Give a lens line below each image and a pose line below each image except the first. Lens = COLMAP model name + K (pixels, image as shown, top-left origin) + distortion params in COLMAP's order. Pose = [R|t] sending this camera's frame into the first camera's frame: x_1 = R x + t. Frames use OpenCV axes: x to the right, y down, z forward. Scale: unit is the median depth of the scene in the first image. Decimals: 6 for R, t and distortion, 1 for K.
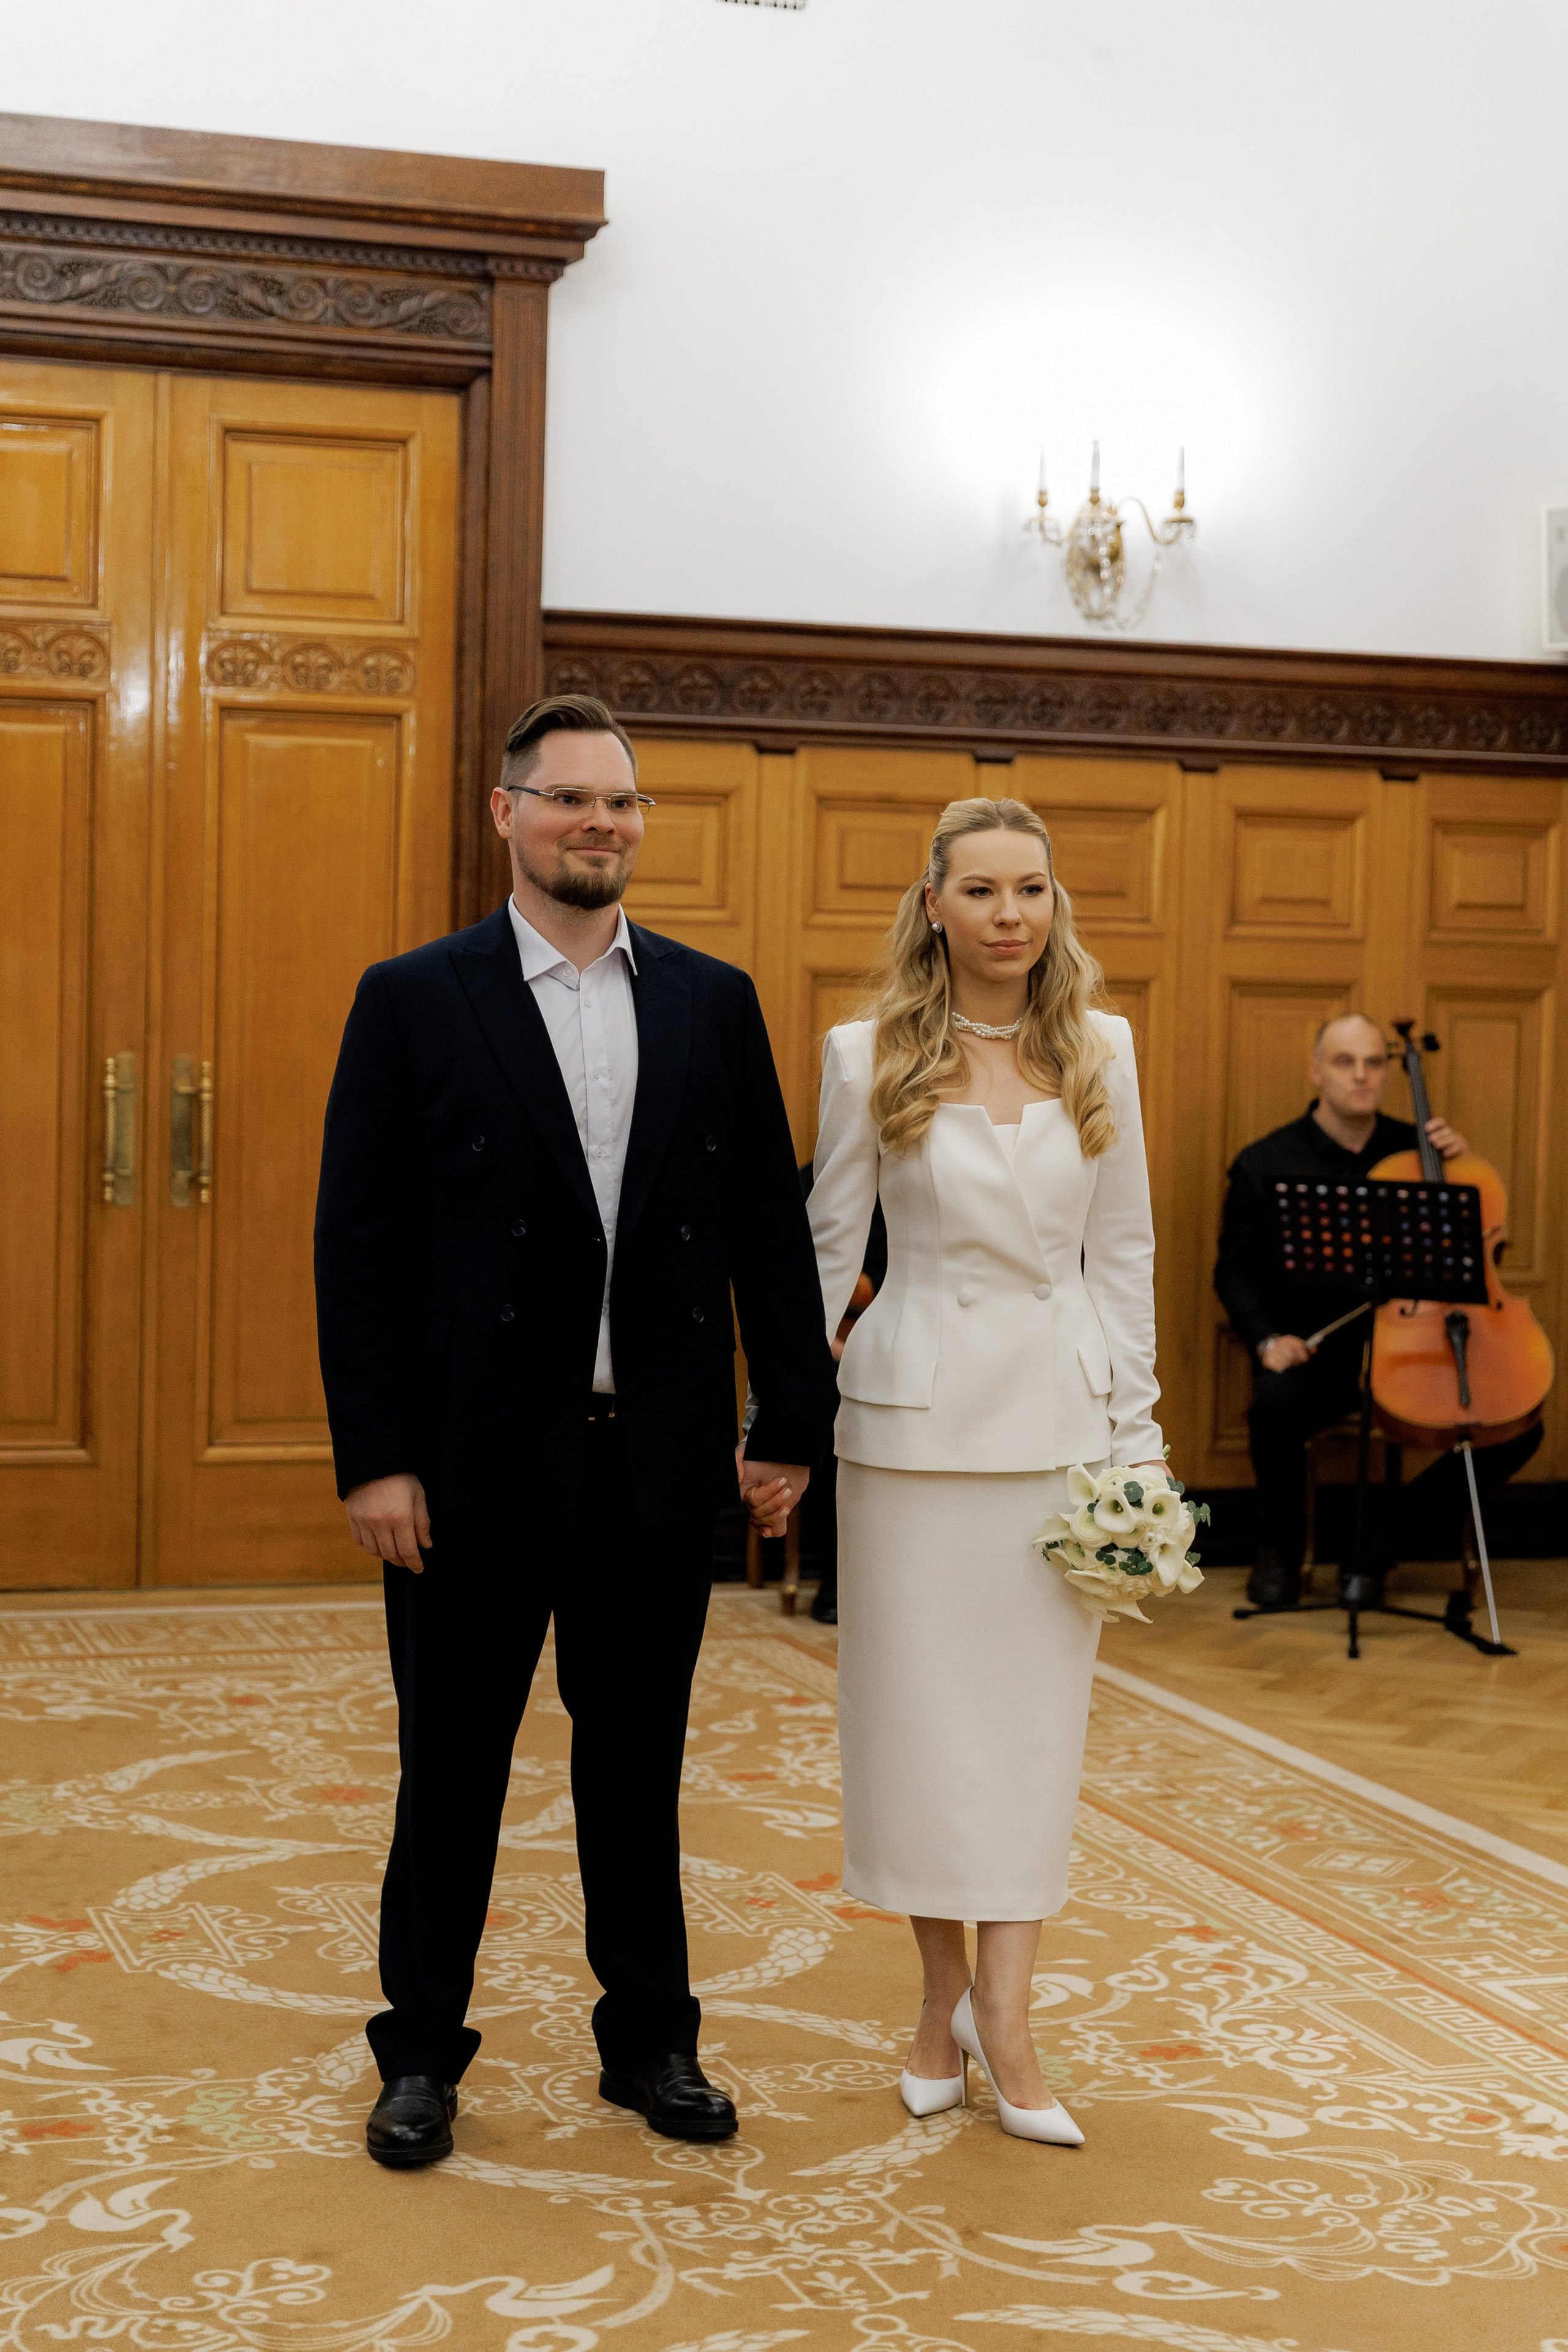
lens RADIAL K [[3705.5, 0, 784.0], [0, 3705.5, 1176.0], [0, 0, 1]] dist [-0.018555, 0.101044]
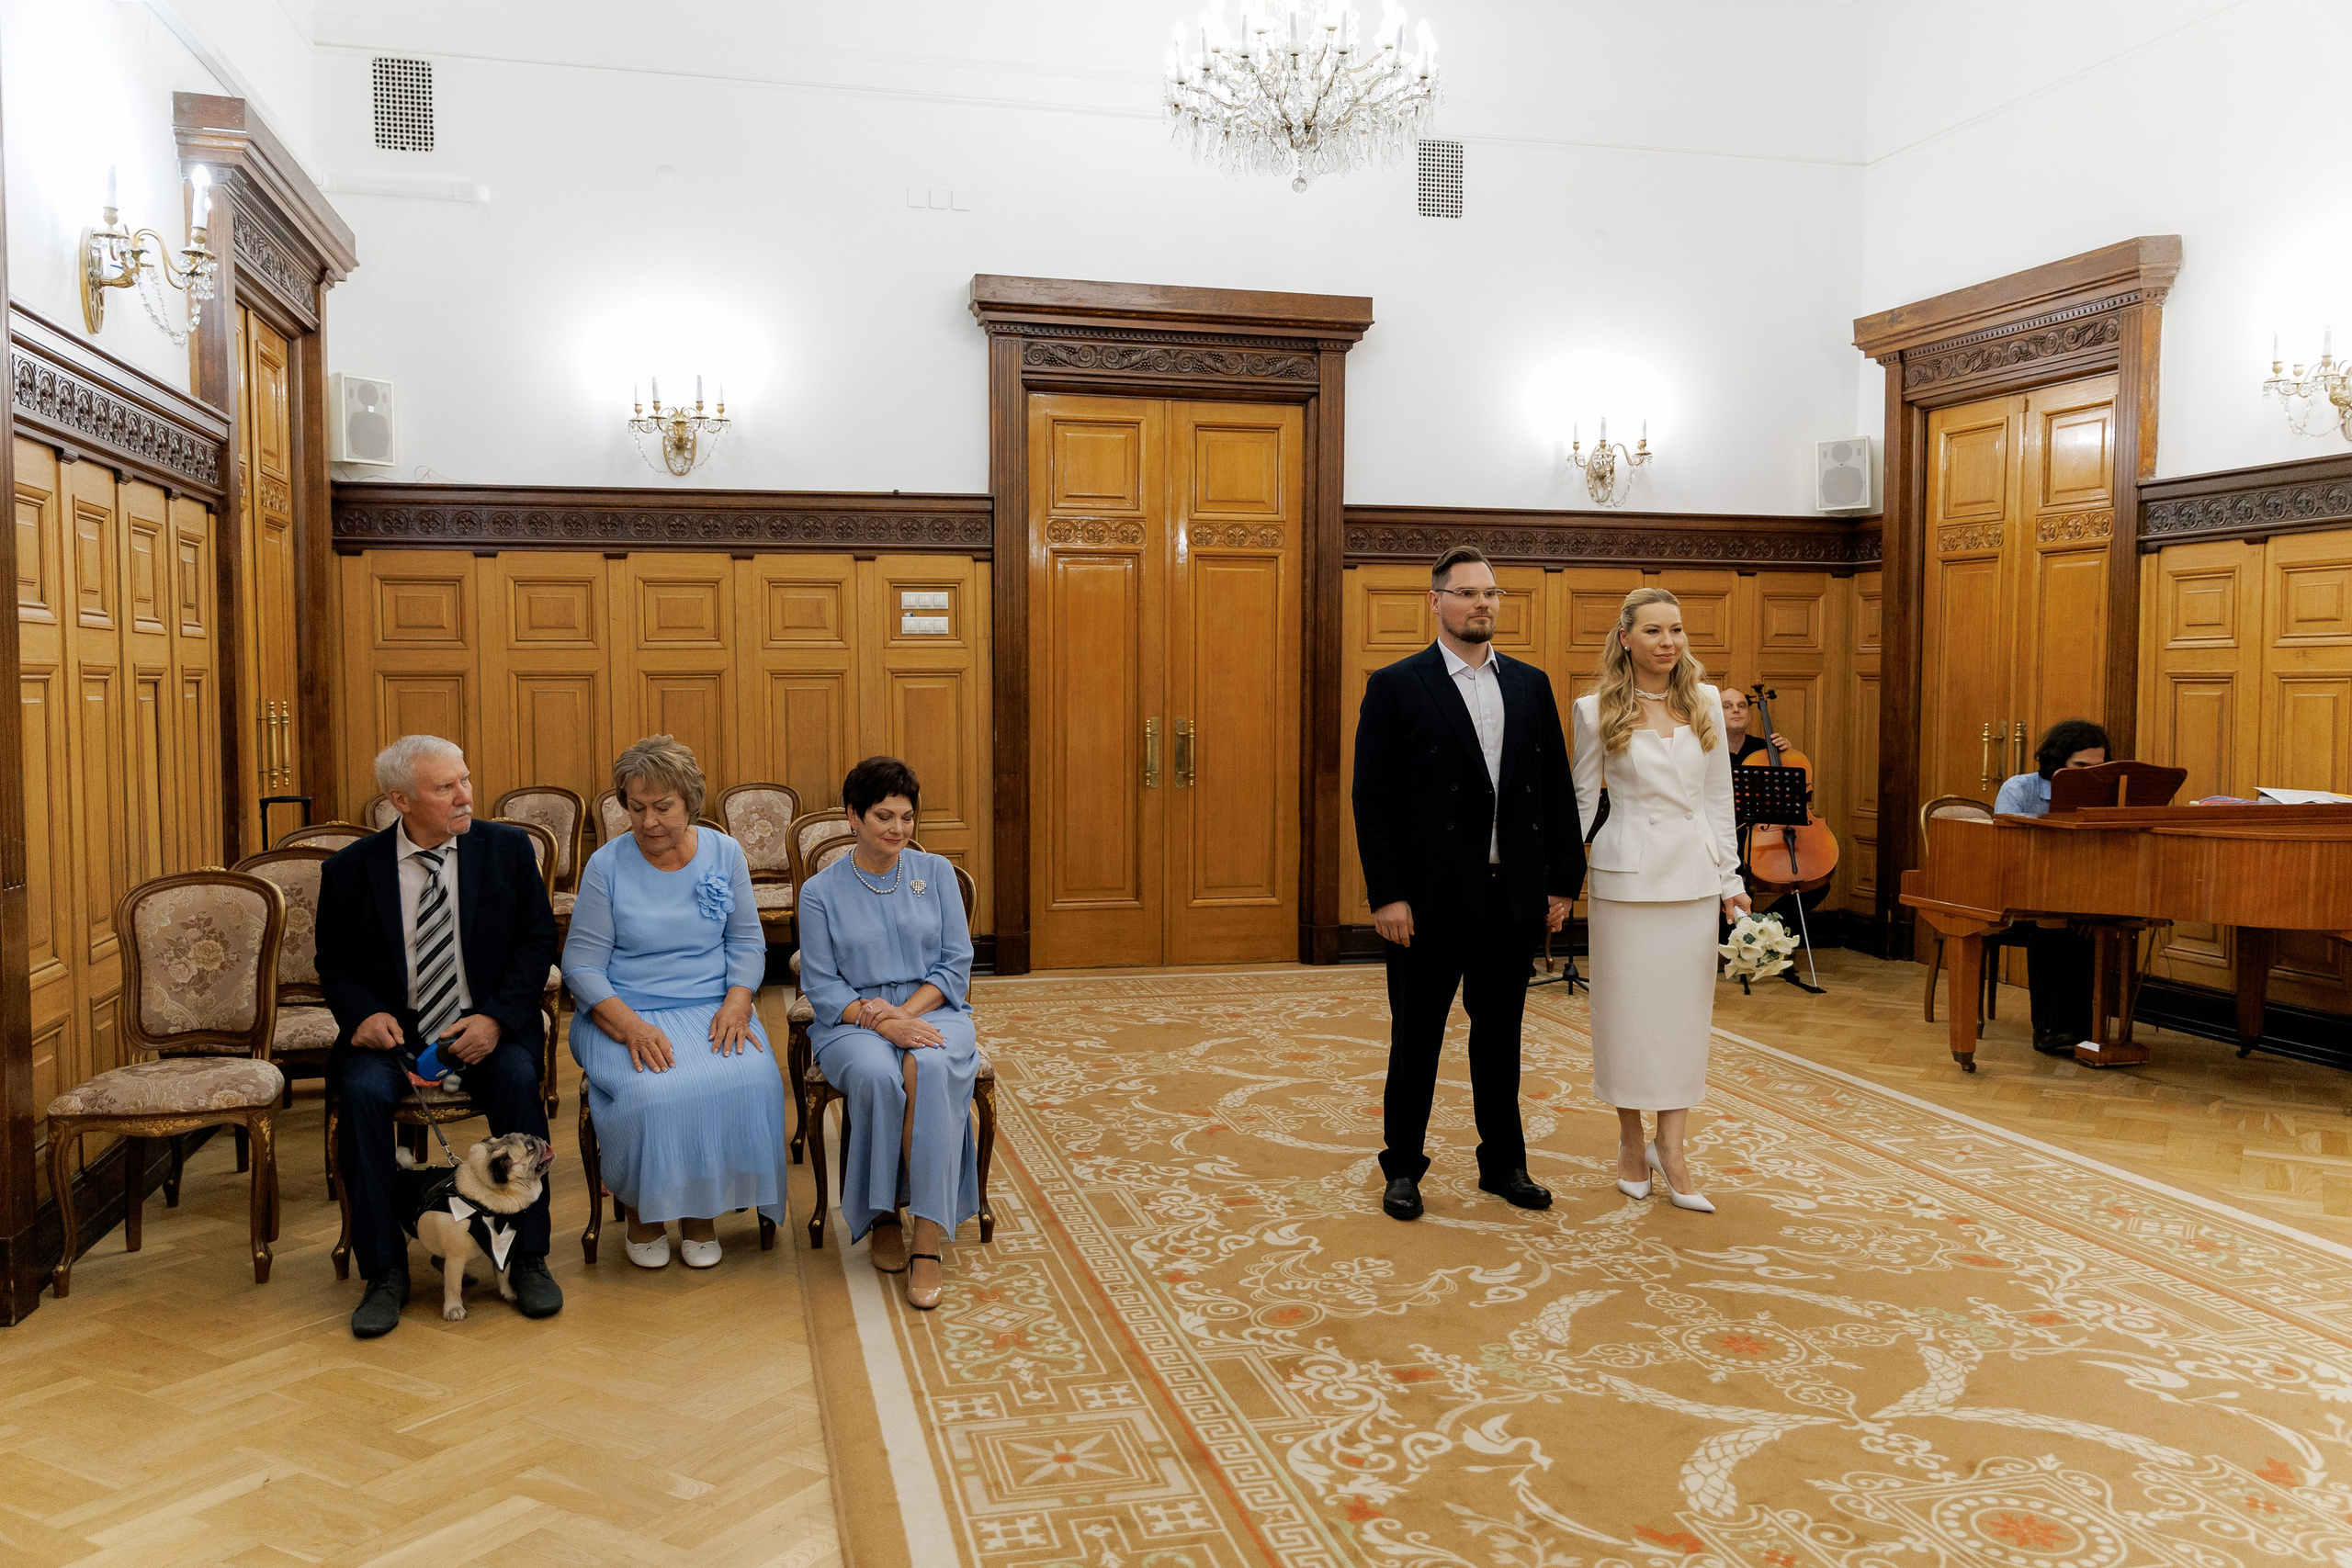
lens RADIAL K [[1791.9, 0, 1176.0], [0, 1791.9, 784.0], [0, 0, 1]] dist [0.002814, 0.000355]
pose [[0.996246, -0.015274, -0.085205, -0.130637], [0.015642, 0.999871, 0.003653, 0.003710], [0.085138, -0.004972, 0.996357, -0.062259]]
